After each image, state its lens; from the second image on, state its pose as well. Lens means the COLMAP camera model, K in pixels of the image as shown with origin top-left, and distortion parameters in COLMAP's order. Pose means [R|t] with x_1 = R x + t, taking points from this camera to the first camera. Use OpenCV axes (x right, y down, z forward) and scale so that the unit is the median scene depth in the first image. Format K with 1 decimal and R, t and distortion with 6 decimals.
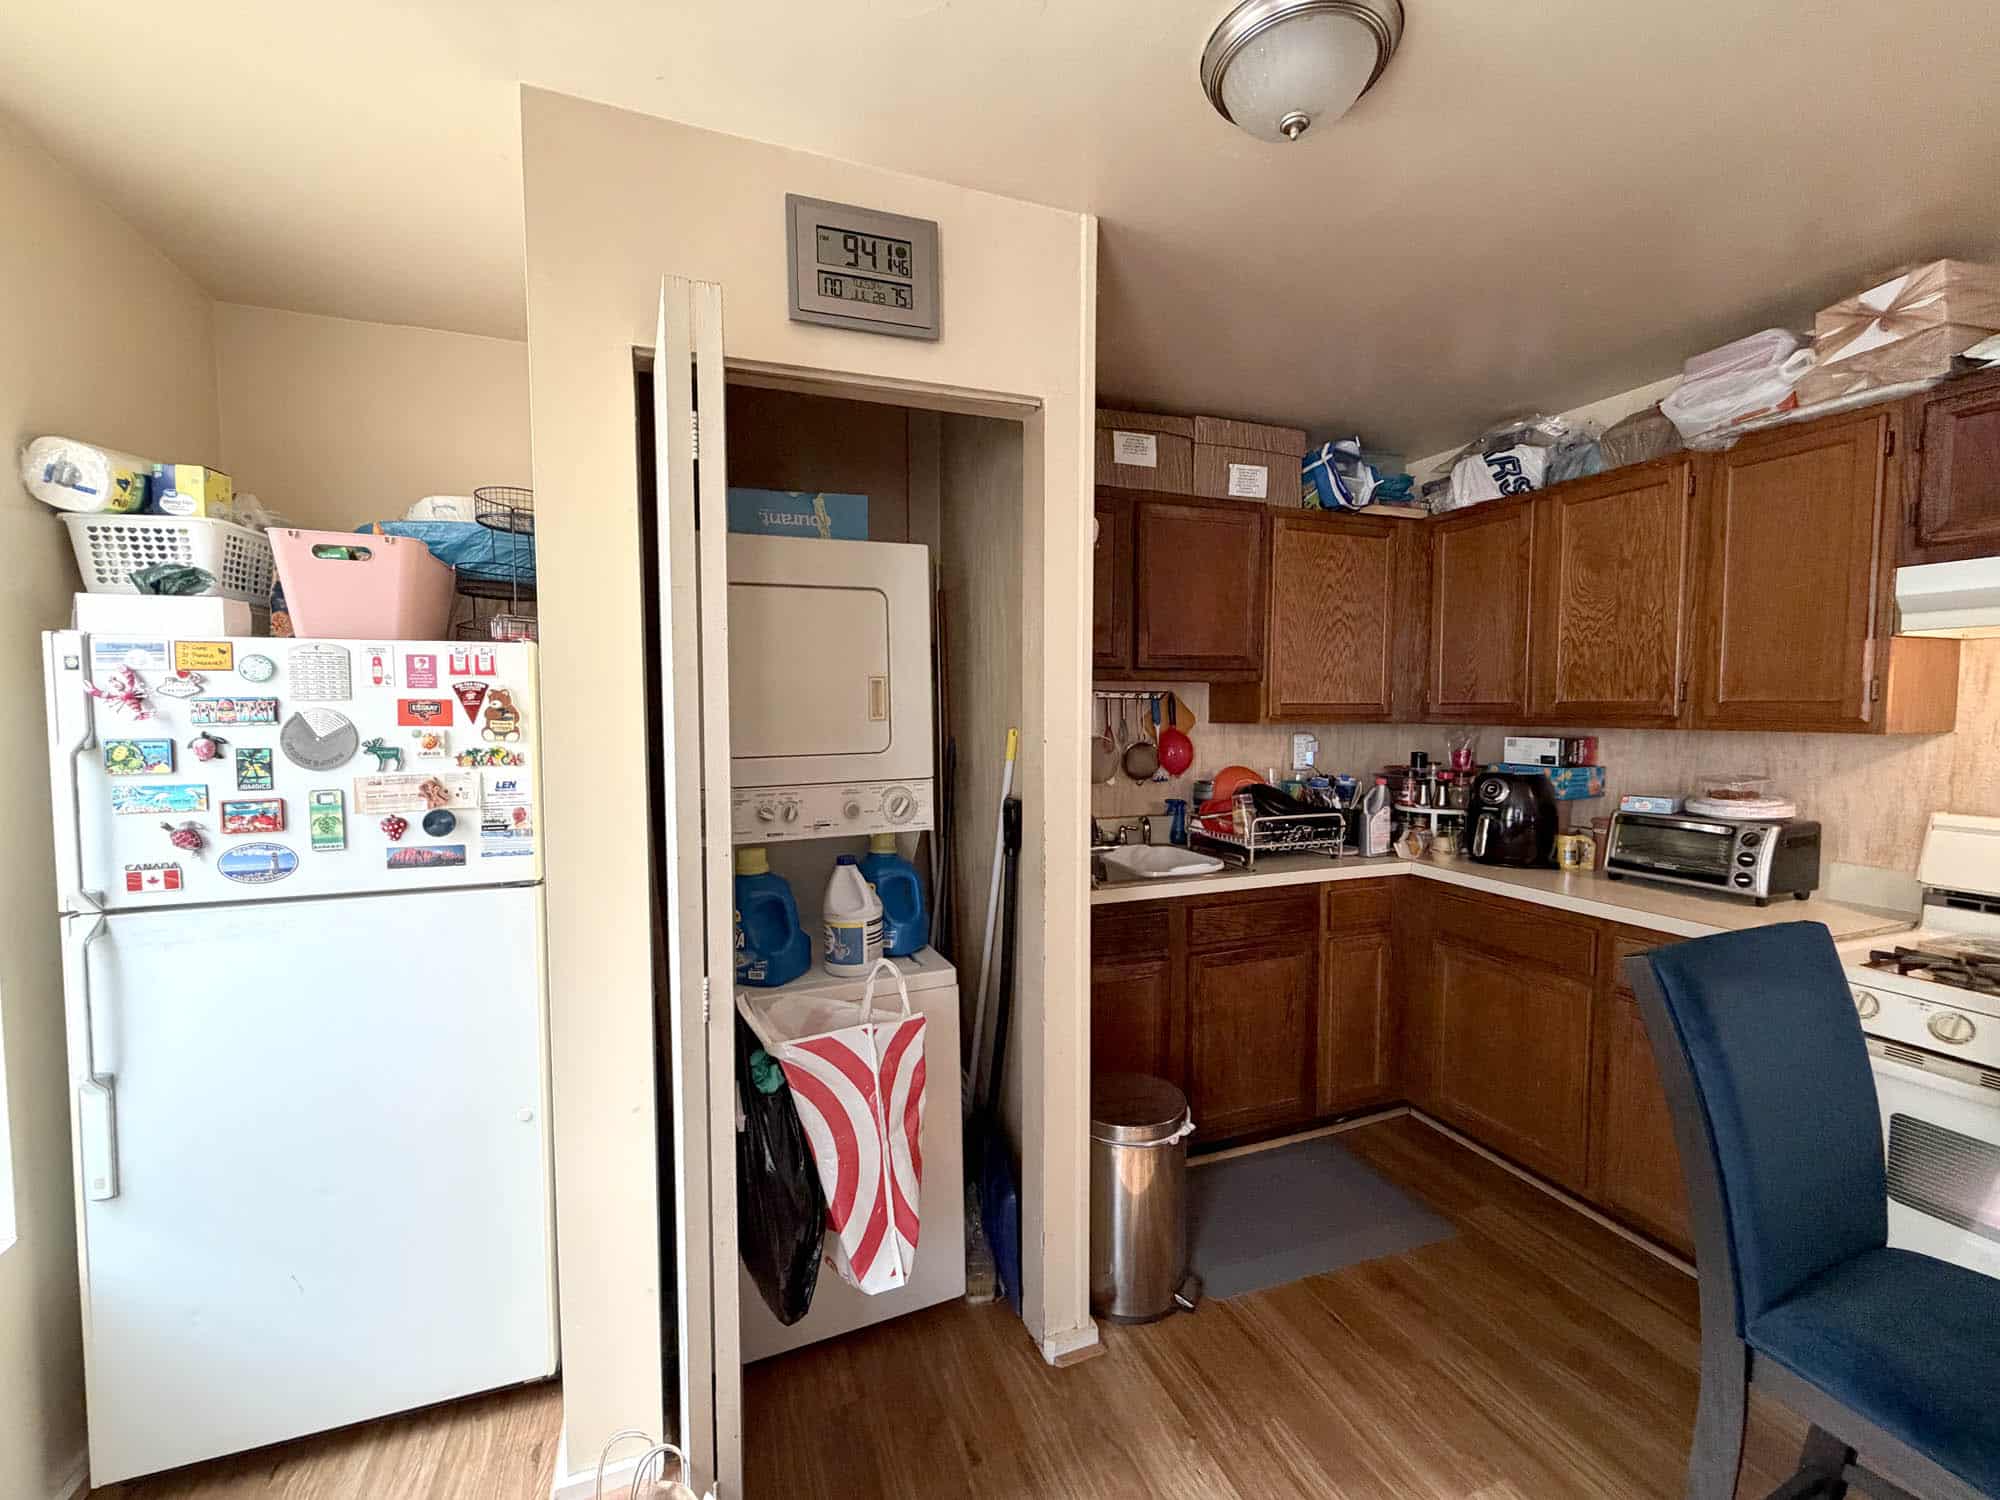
lens RADIAL K [[798.1, 0, 989.7], [0, 798.1, 749.4], [0, 0, 1]] dist [-0.002424, 0.000813]
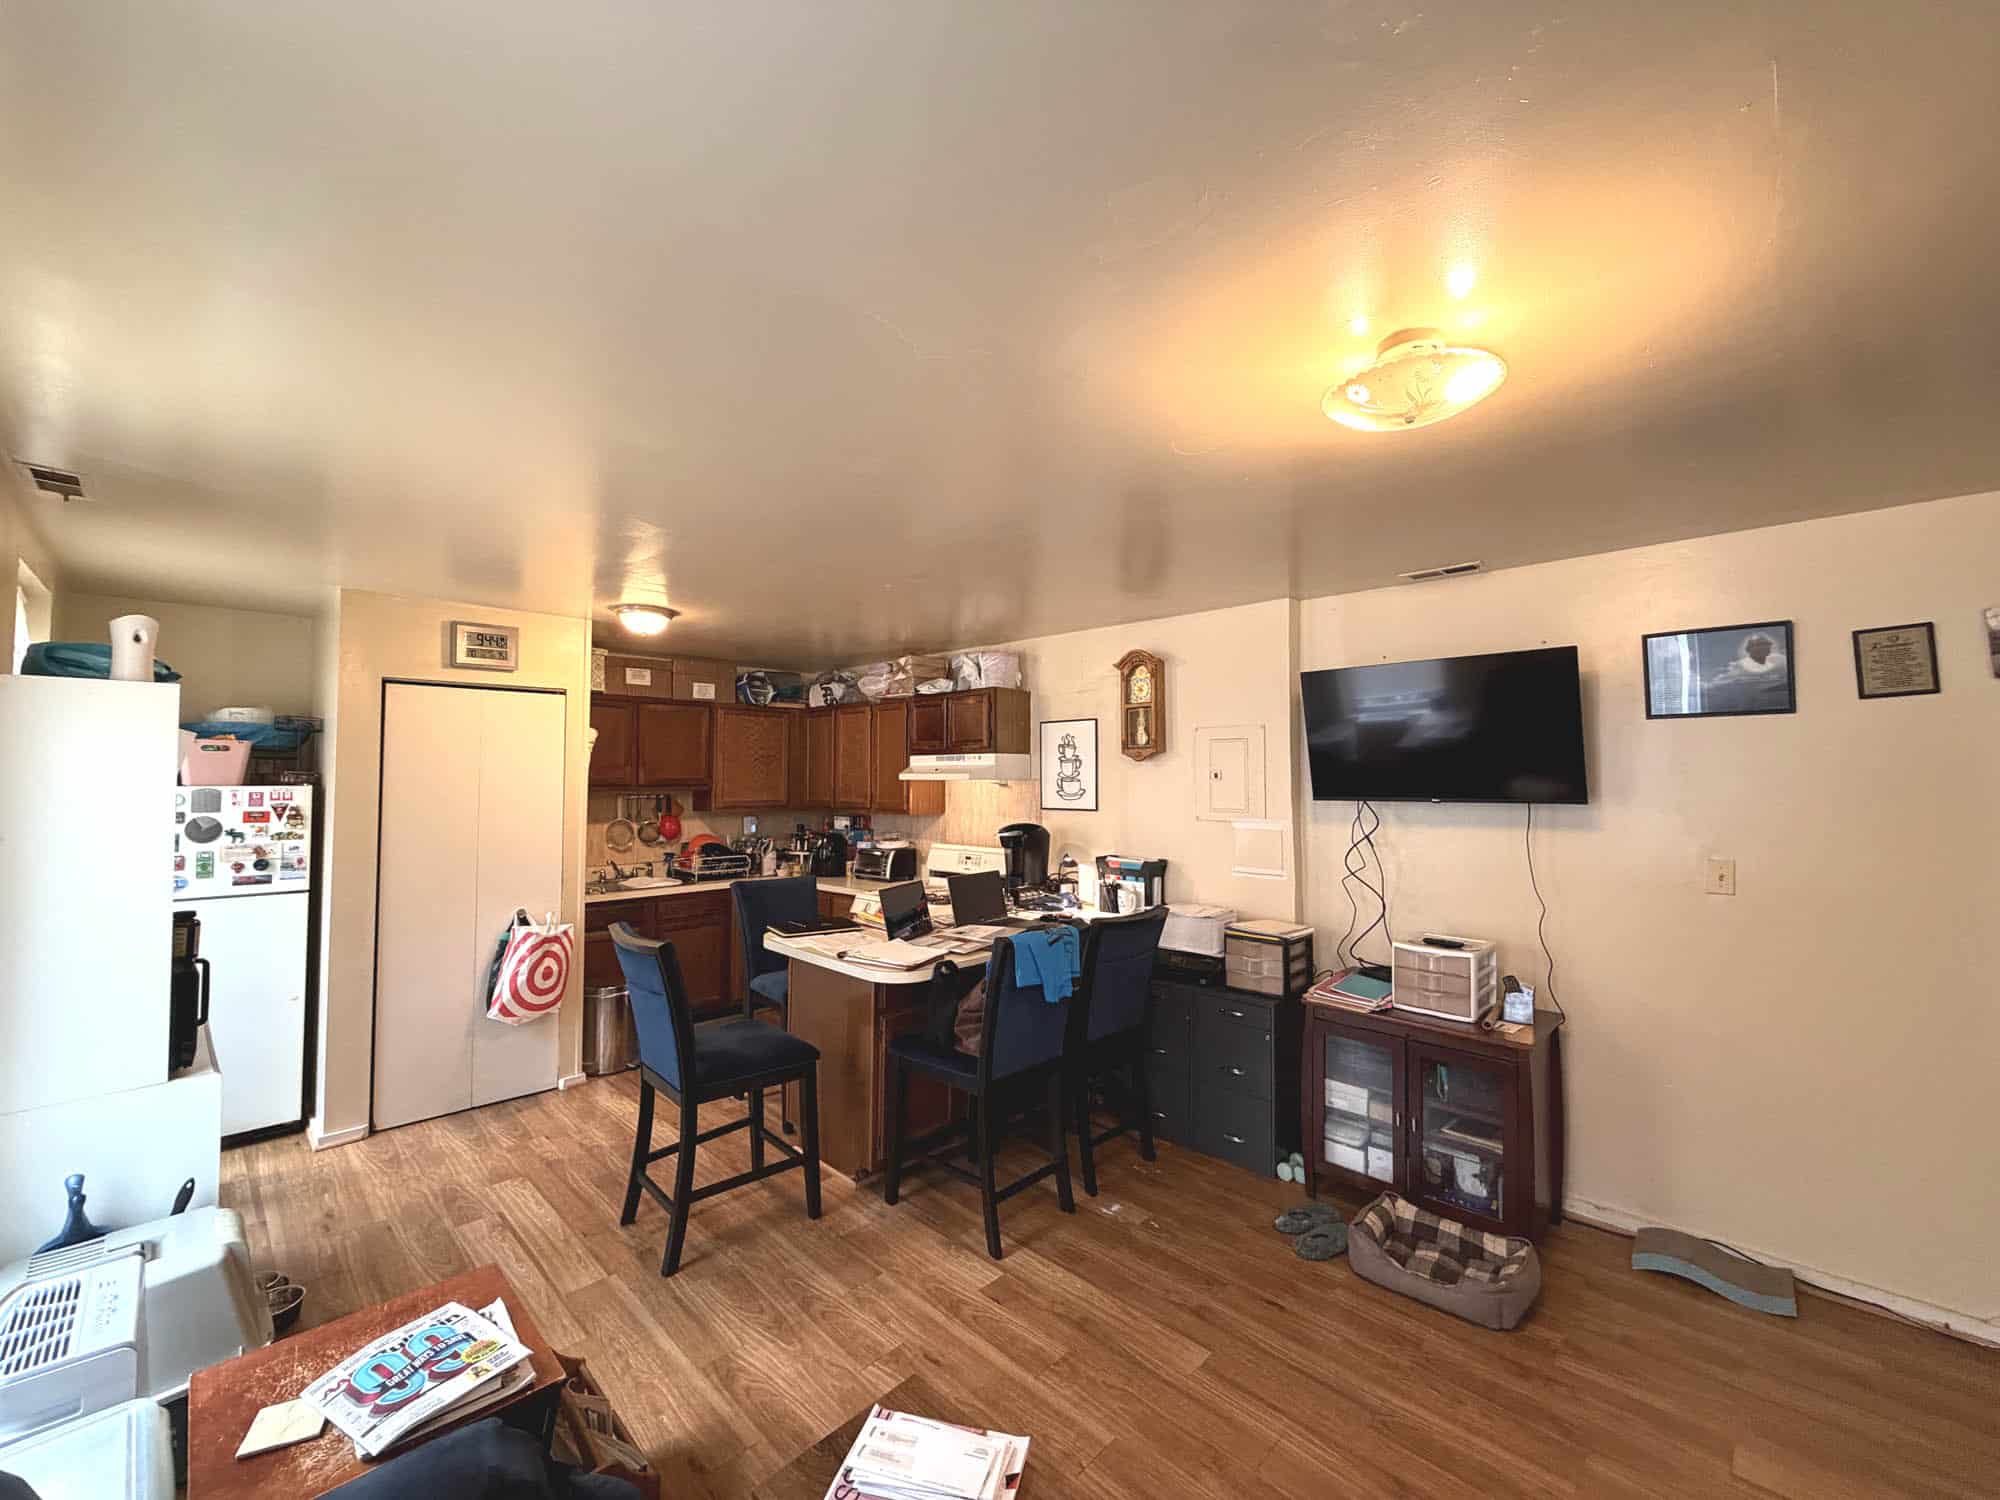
lens RADIAL K [[798.1, 0, 992.2], [0, 798.1, 753.5], [0, 0, 1]] dist [-0.002424, 0.000813]
pose [[0.906586, 0.016591, 0.421695, 0.159730], [0.021161, 0.996183, -0.084685, 0.007345], [-0.421490, 0.085697, 0.902775, -1.289299]]
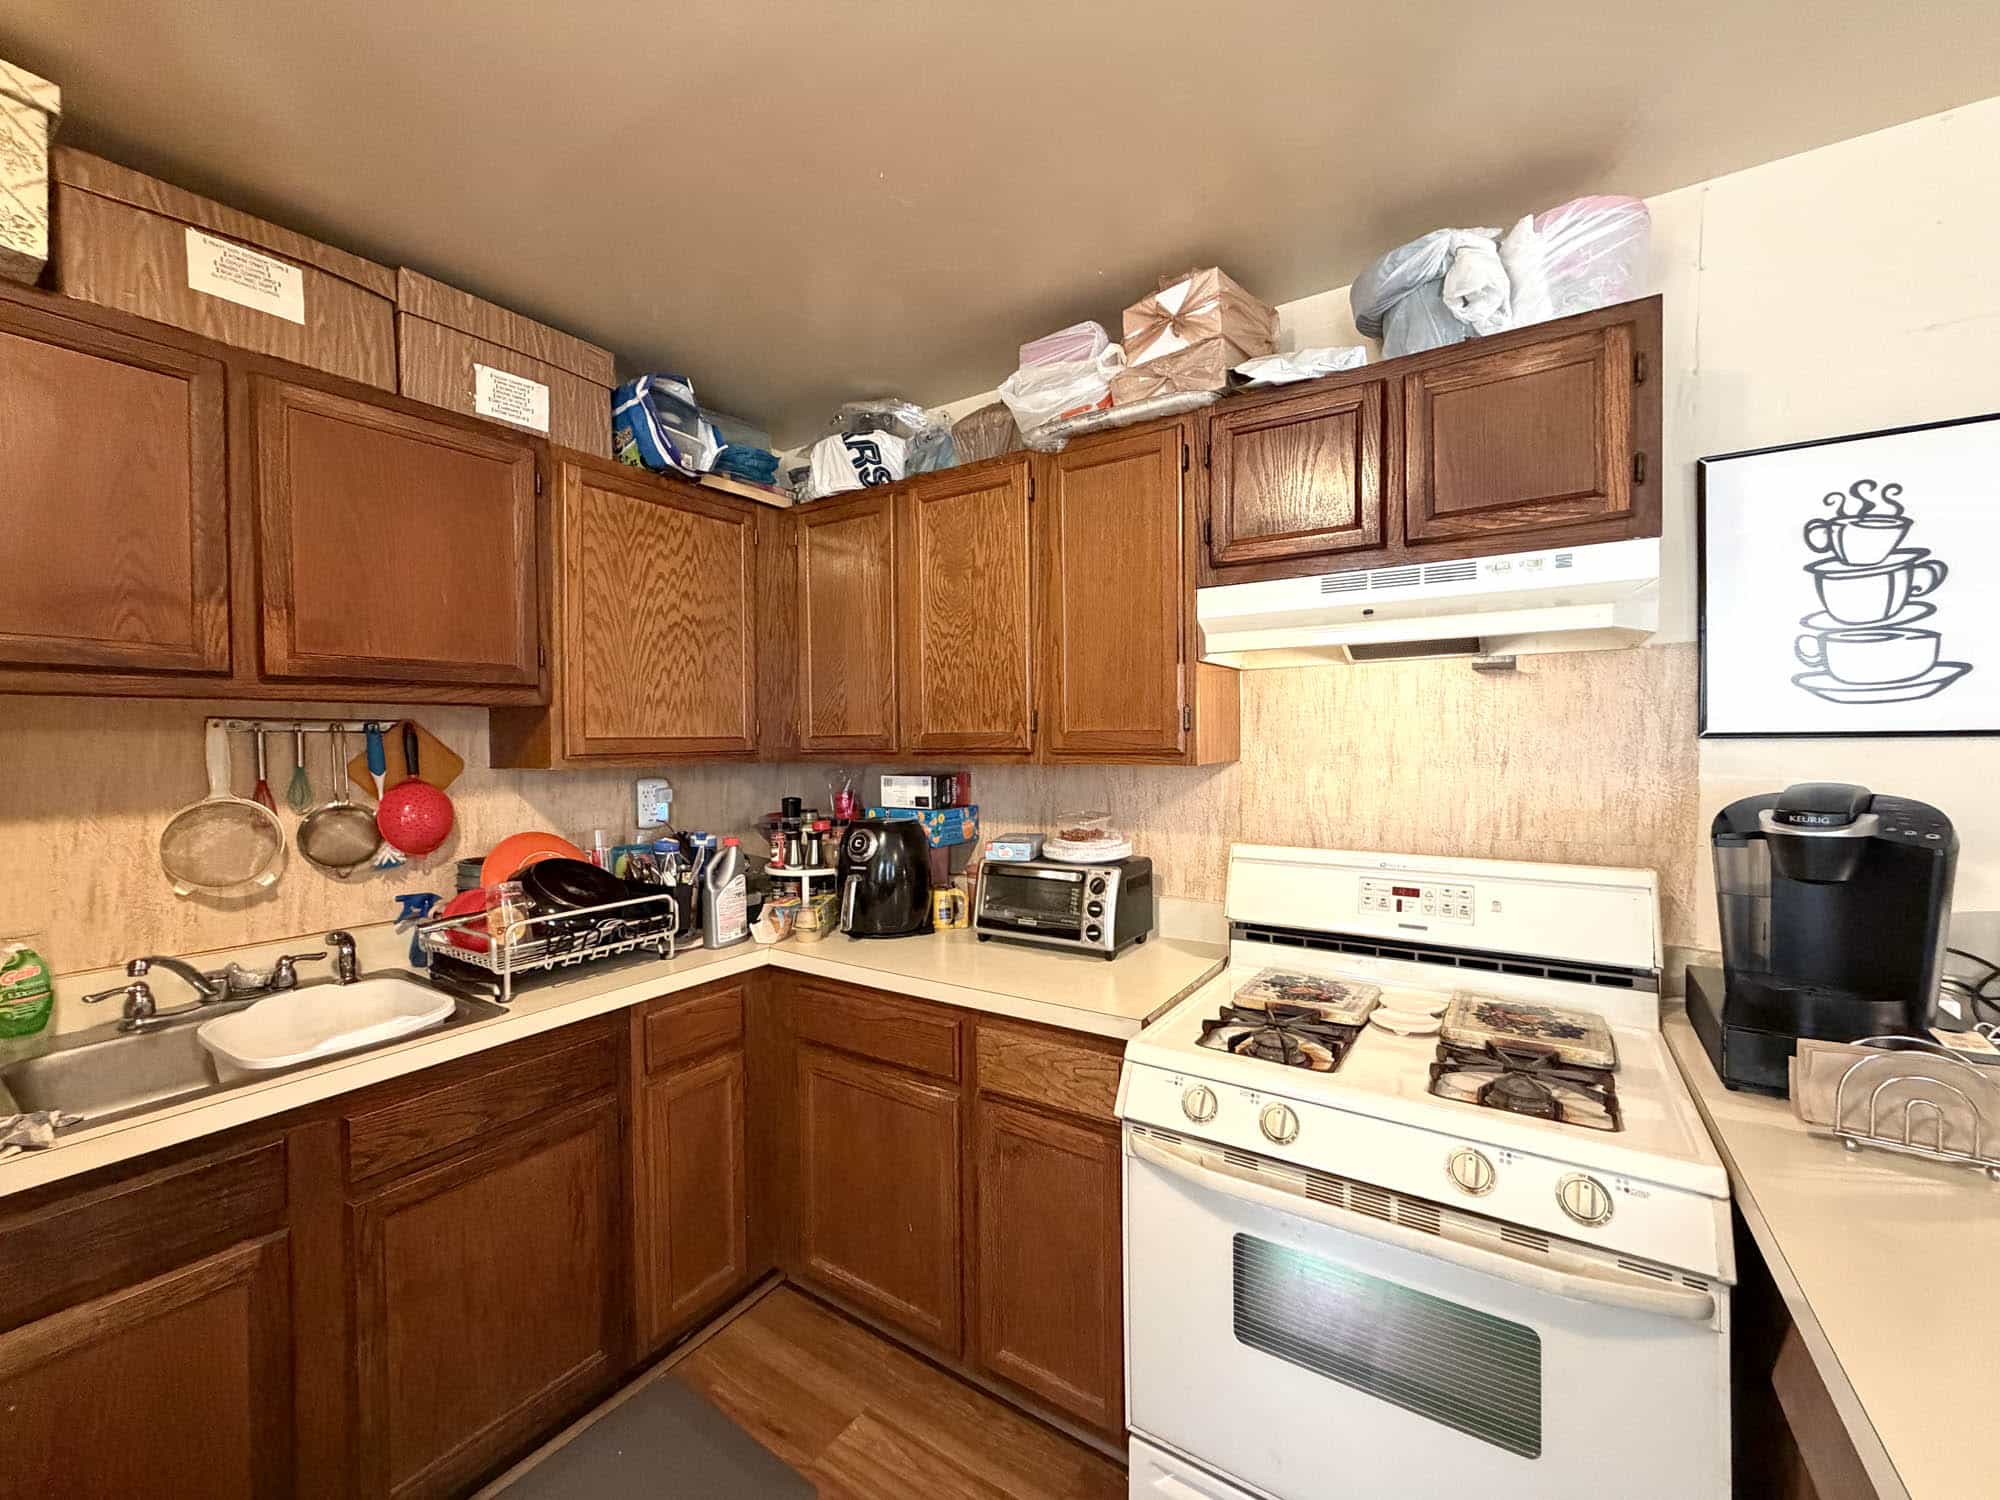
lens RADIAL K [[798.1, 0, 992.0], [0, 798.1, 752.5], [0, 0, 1]] dist [-0.002424, 0.000813]
pose [[0.811258, -0.018468, 0.584397, 0.296966], [0.041454, 0.998803, -0.025982, -0.015571], [-0.583217, 0.045304, 0.811052, 0.295098]]
